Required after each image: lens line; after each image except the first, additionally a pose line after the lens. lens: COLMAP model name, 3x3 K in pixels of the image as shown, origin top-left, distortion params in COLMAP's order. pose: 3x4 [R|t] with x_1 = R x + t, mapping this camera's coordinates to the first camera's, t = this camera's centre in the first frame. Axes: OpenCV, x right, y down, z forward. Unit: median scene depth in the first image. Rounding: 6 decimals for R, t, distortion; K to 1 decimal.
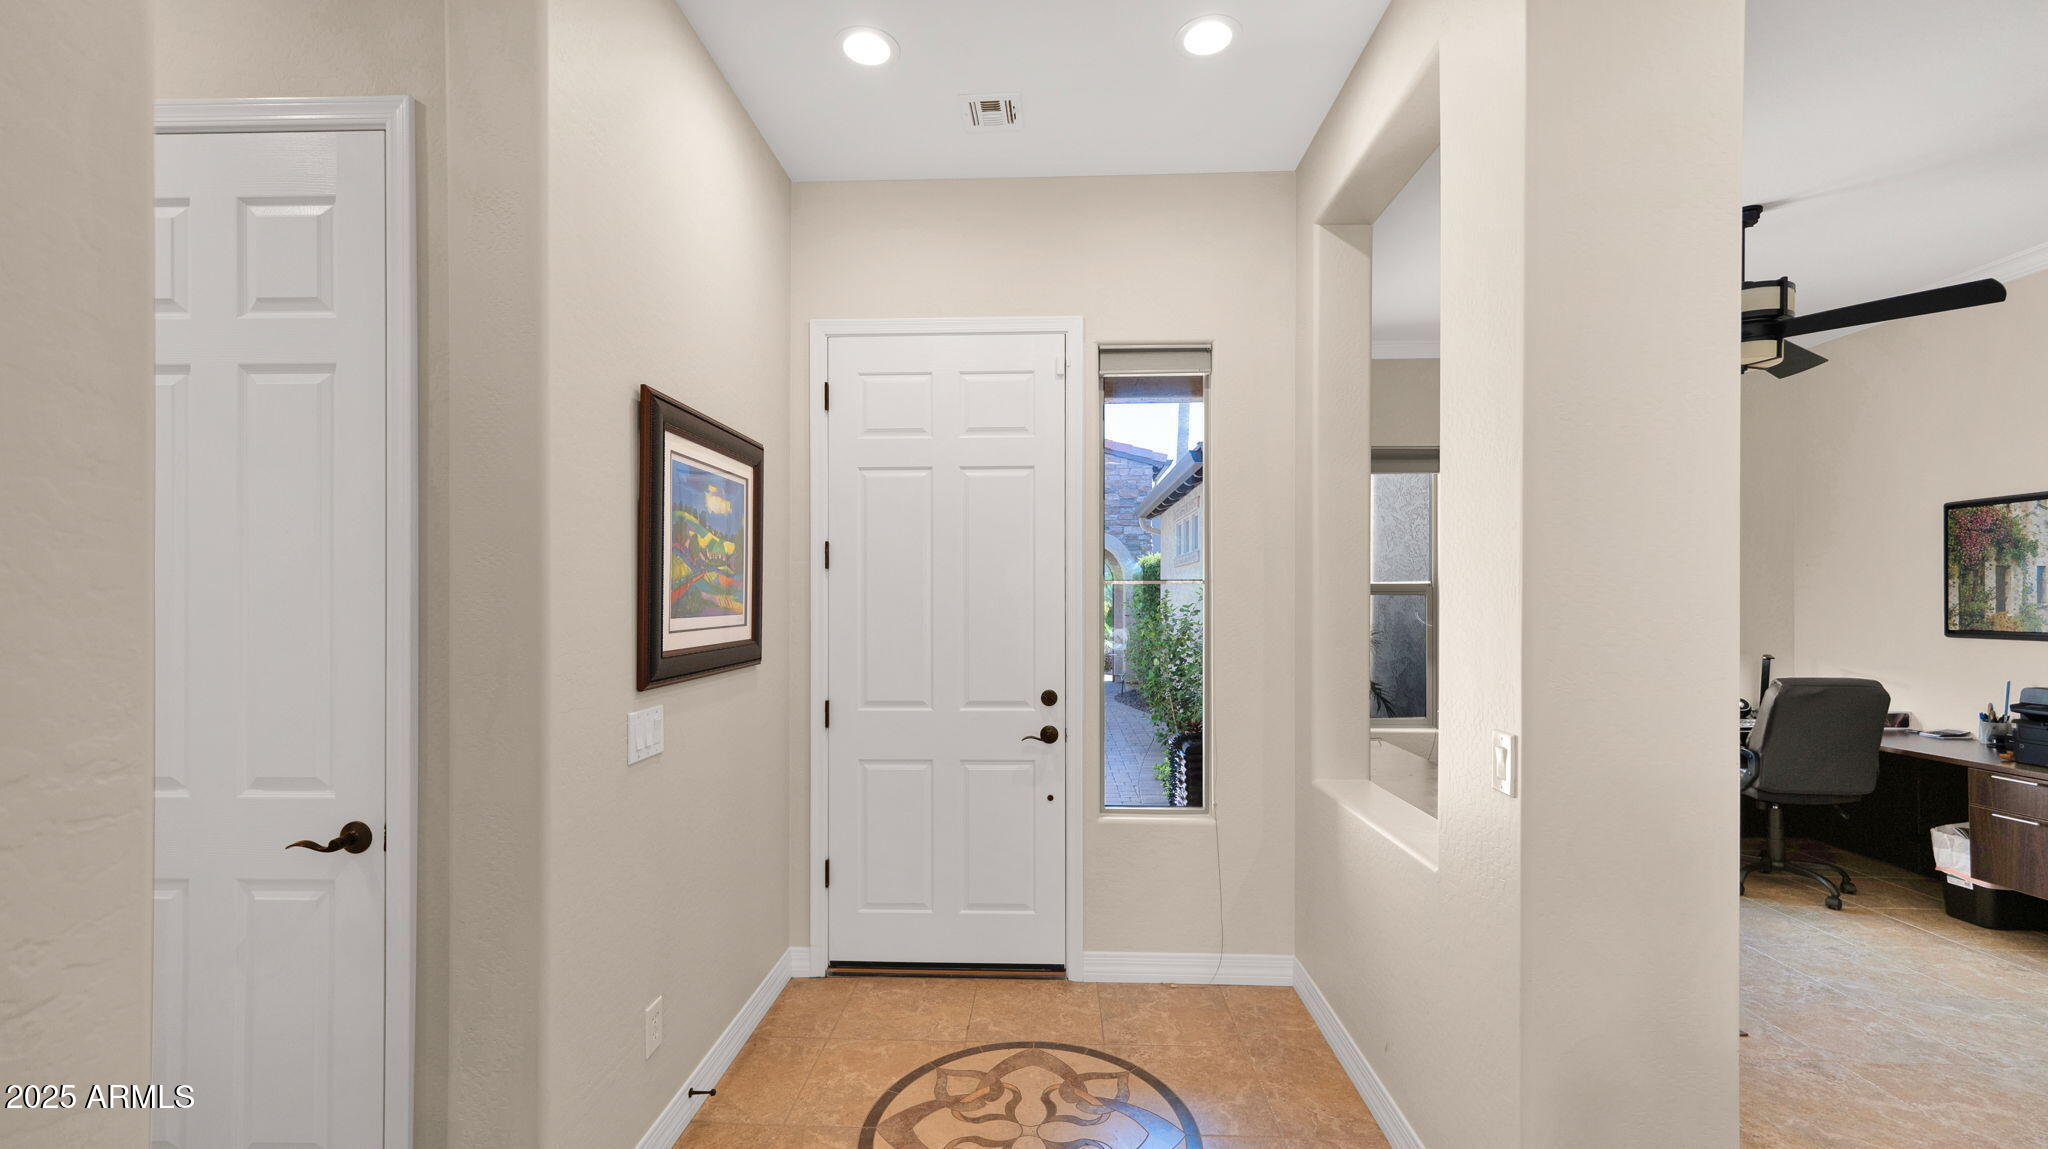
lens RADIAL K [[826.1, 0, 1016.5], [0, 826.1, 598.1], [0, 0, 1]] dist [0.002639, 0.000419]
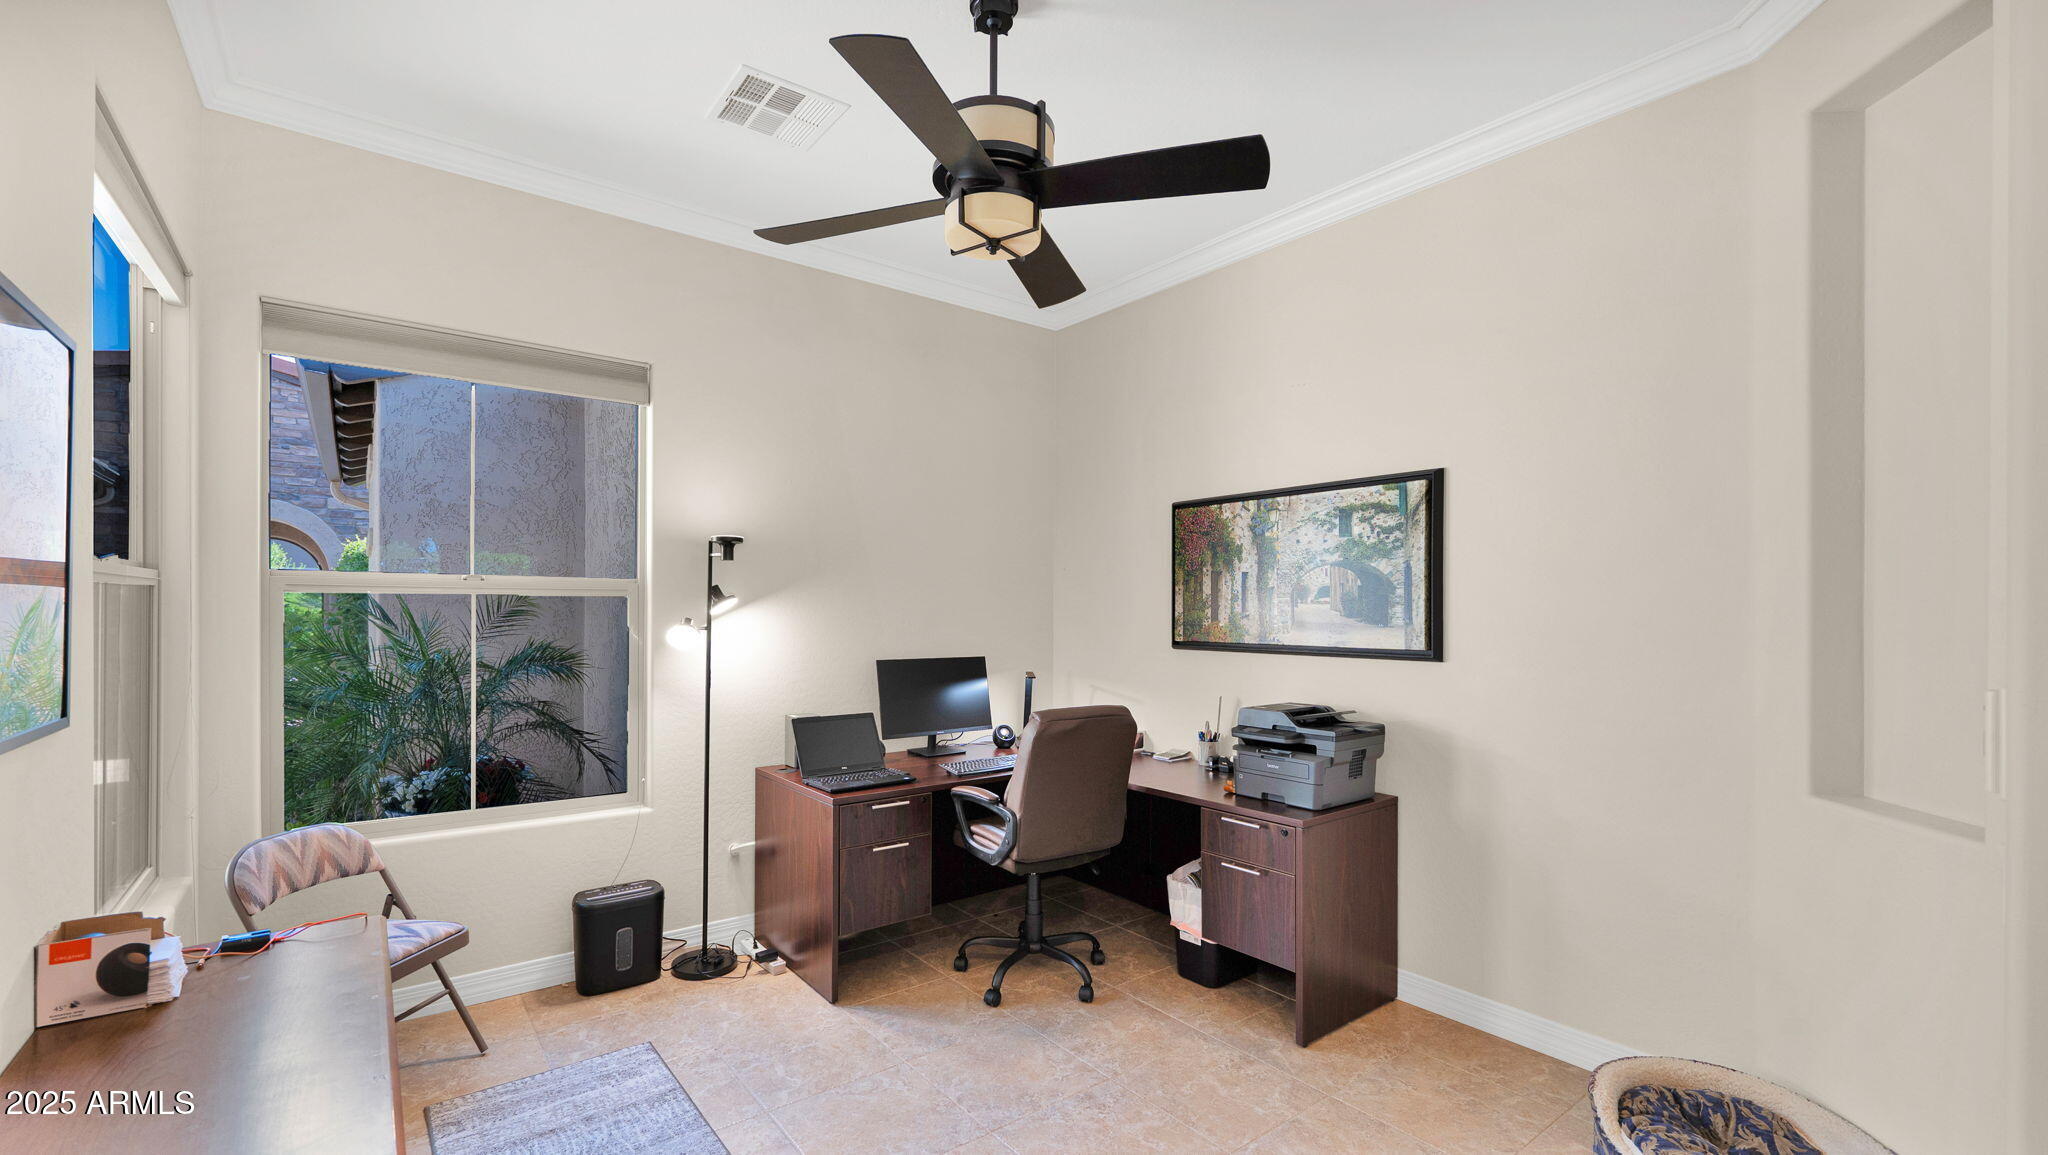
lens RADIAL K [[855.0, 0, 1022.9], [0, 855.0, 613.1], [0, 0, 1]] dist [-0.000042, -0.000144]
pose [[0.754953, 0.000052, 0.655779, 0.405367], [-0.005019, 0.999971, 0.005699, 0.003197], [-0.655760, -0.007594, 0.754932, 0.426392]]
